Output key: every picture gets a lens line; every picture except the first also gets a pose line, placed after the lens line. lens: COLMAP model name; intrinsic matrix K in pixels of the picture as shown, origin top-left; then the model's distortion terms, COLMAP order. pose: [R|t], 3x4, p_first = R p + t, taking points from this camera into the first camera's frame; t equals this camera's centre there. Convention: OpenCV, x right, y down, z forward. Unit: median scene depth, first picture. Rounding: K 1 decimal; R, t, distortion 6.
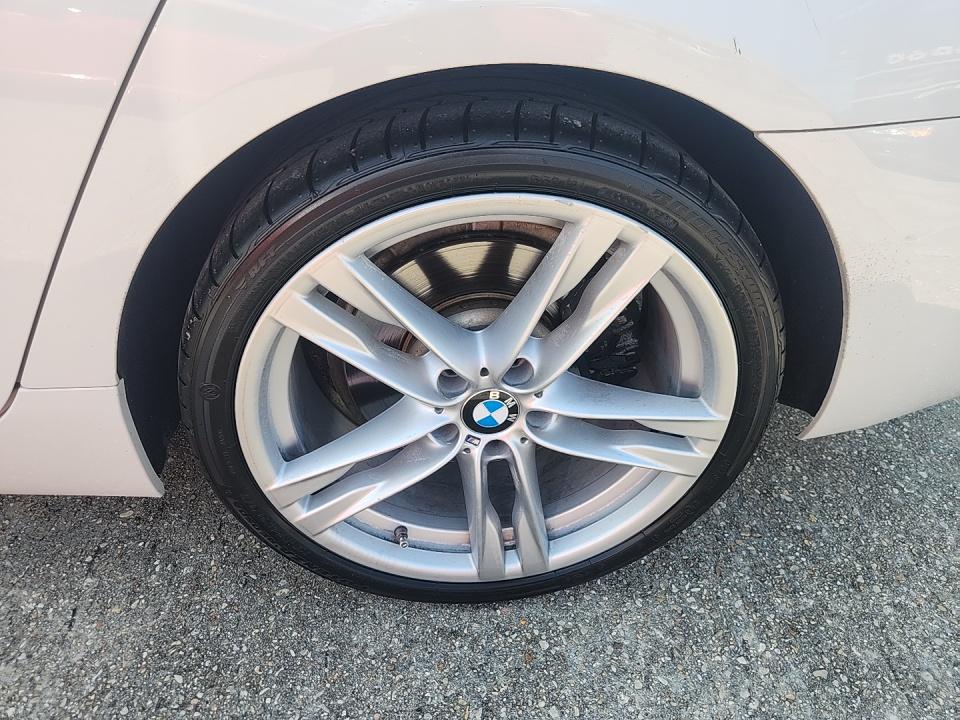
lens RADIAL K [[658.3, 0, 474.1], [0, 658.3, 358.1], [0, 0, 1]] dist [0.003801, -0.006375]
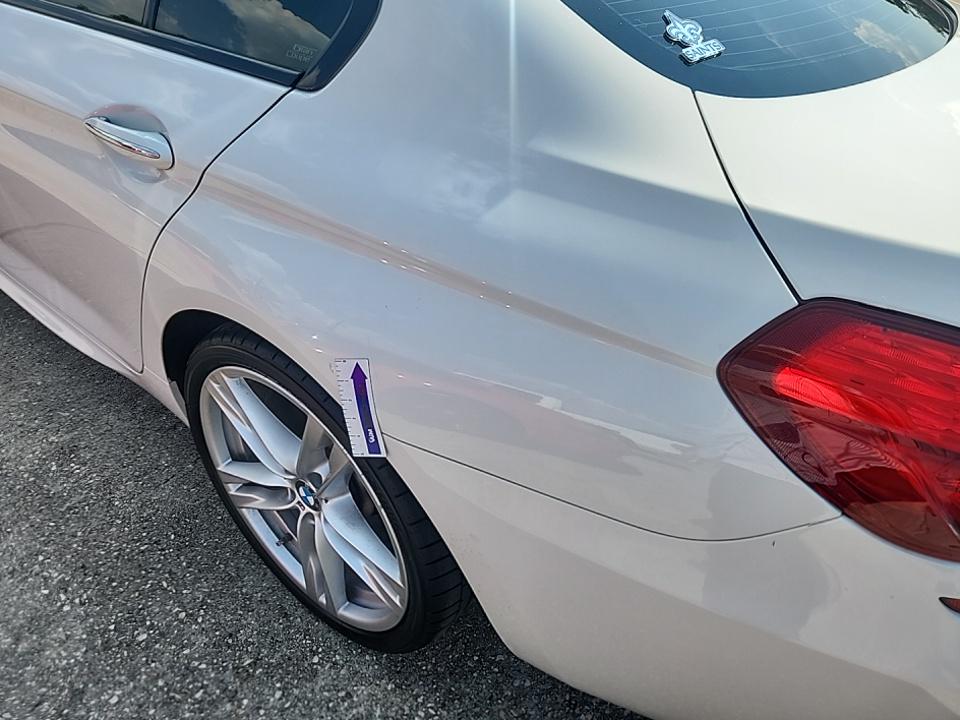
lens RADIAL K [[658.3, 0, 474.1], [0, 658.3, 358.1], [0, 0, 1]] dist [0.003801, -0.006375]
pose [[0.718208, 0.396427, -0.571858, 0.957783], [-0.408015, 0.905654, 0.115388, -0.490738], [0.563649, 0.150454, 0.812197, -0.078895]]
